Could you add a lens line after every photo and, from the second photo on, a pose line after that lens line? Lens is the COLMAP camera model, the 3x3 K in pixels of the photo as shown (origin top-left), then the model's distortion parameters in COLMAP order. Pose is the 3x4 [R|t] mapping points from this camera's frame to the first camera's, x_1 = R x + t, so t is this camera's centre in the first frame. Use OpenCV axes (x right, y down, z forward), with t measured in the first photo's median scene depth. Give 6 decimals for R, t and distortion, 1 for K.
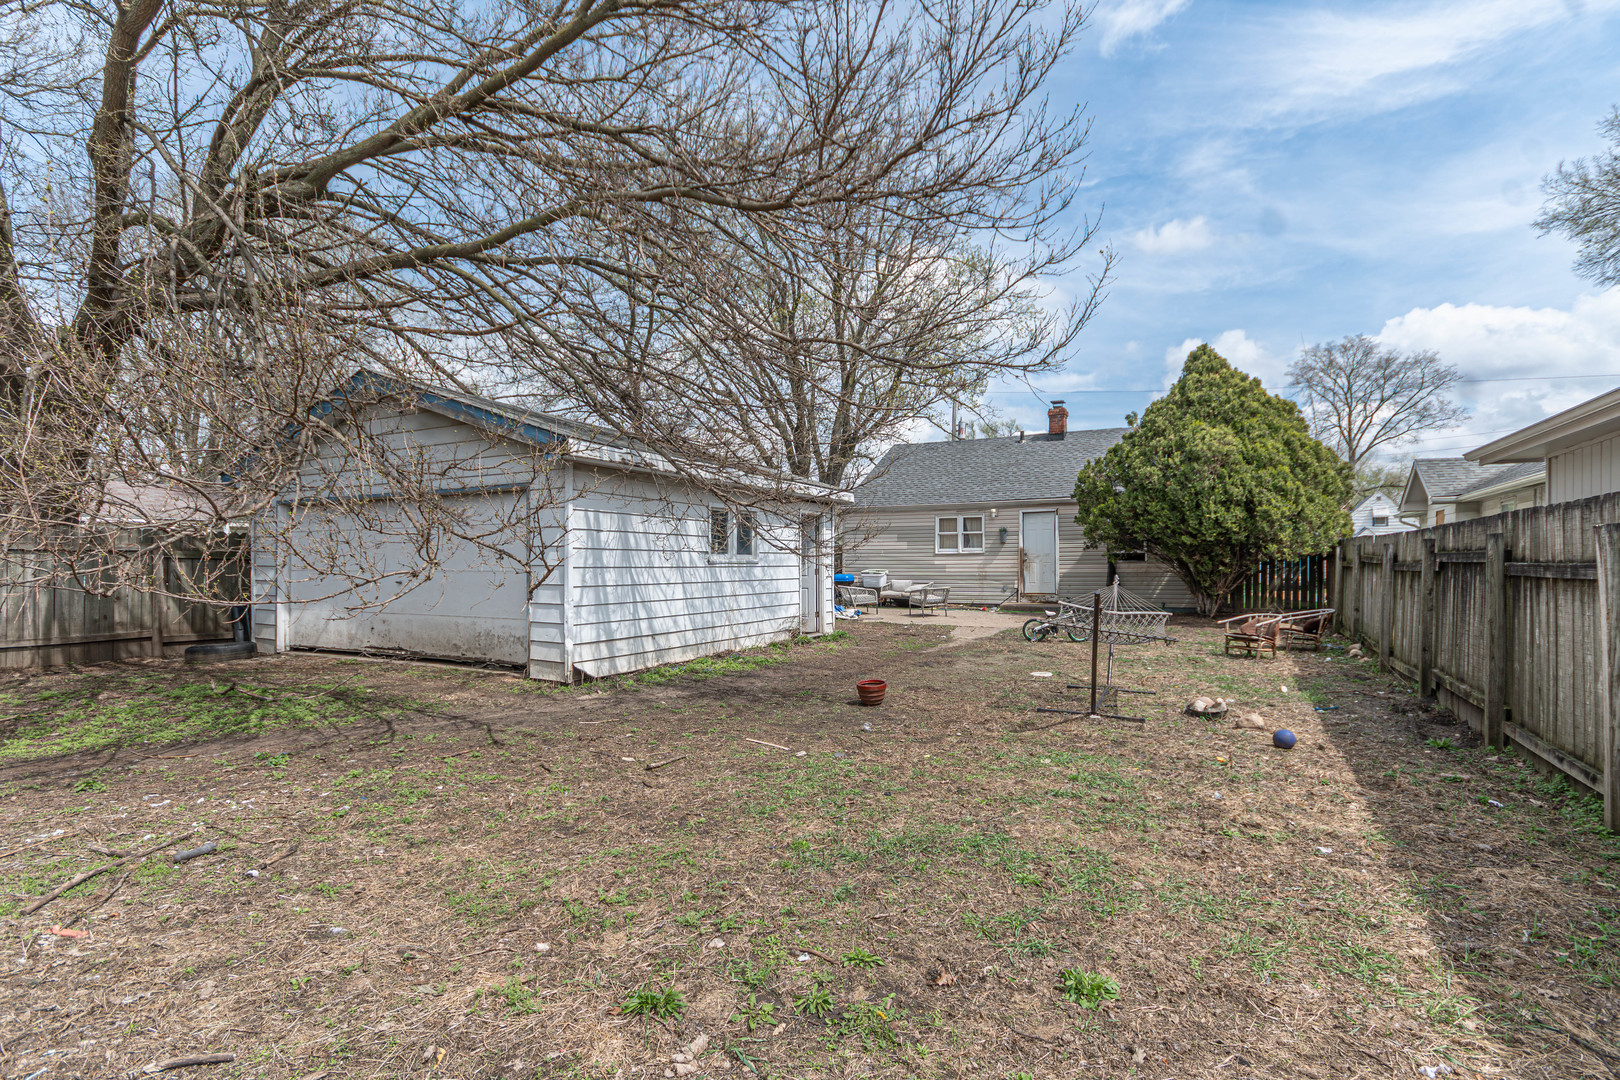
lens RADIAL K [[757.9, 0, 812.7], [0, 757.9, 567.5], [0, 0, 1]] dist [-0.000663, -0.000233]
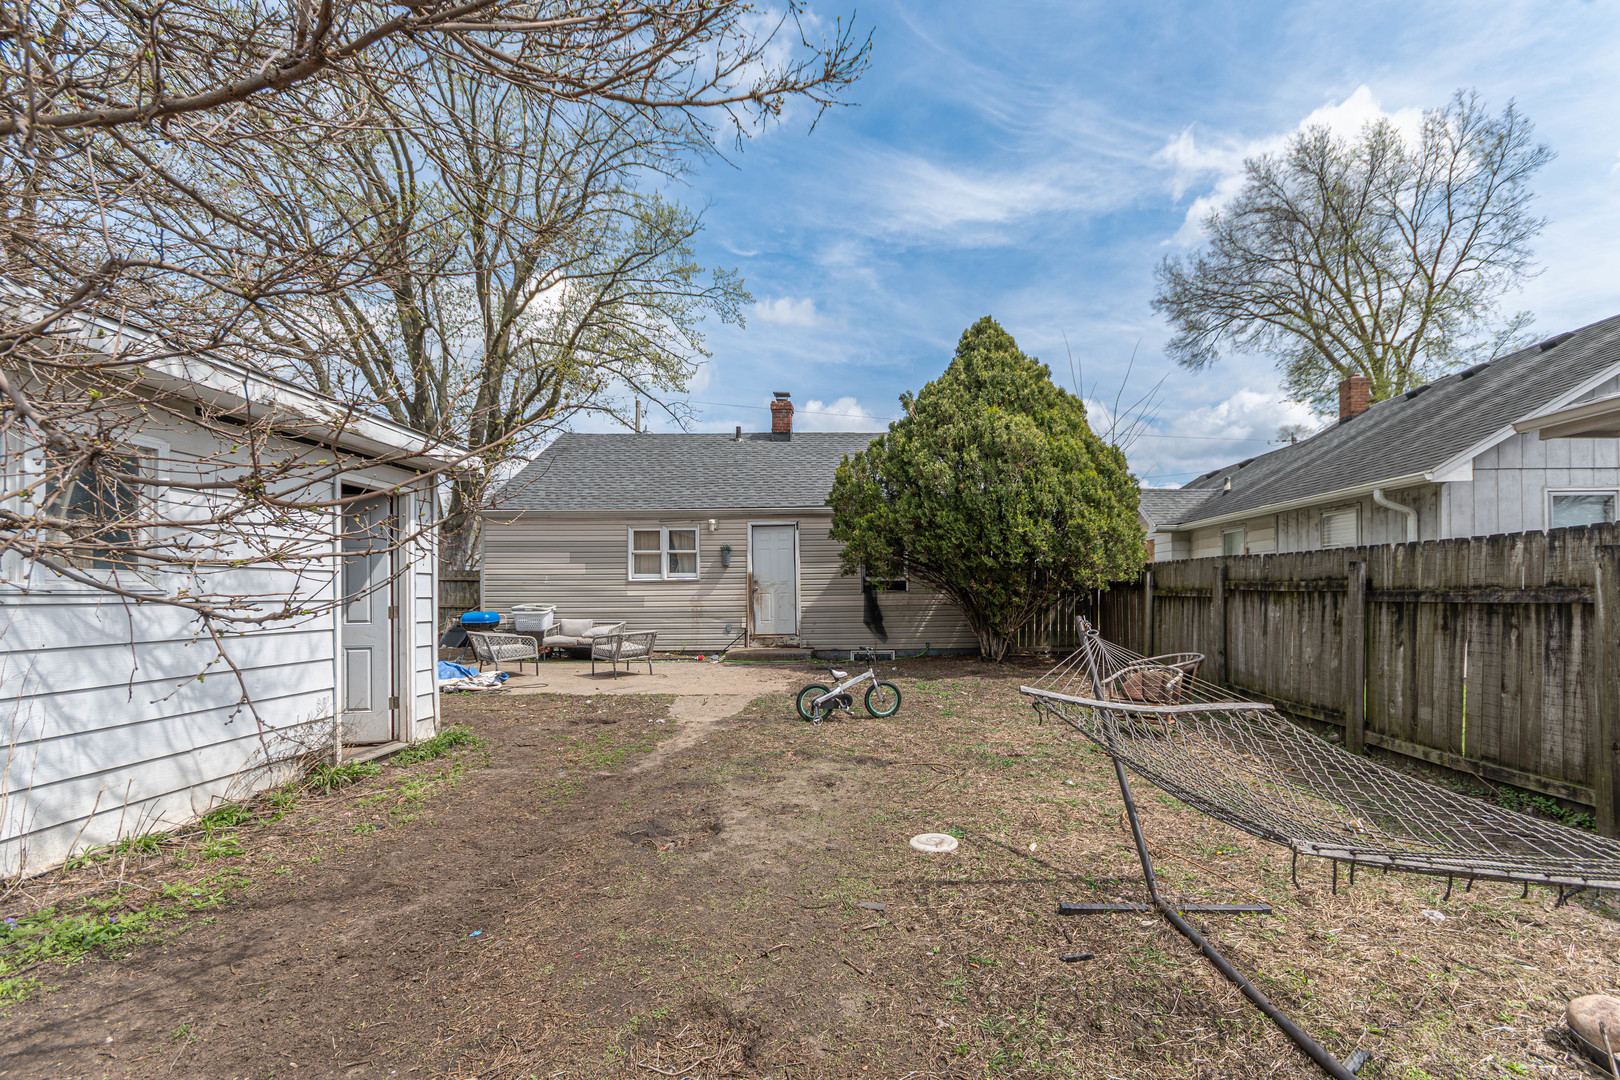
lens RADIAL K [[701.5, 0, 852.3], [0, 701.5, 595.4], [0, 0, 1]] dist [0.000166, -0.000018]
pose [[0.877421, -0.003561, 0.479709, 0.037887], [0.005951, 0.999976, -0.003461, -0.001503], [-0.479685, 0.005892, 0.877421, 0.388786]]
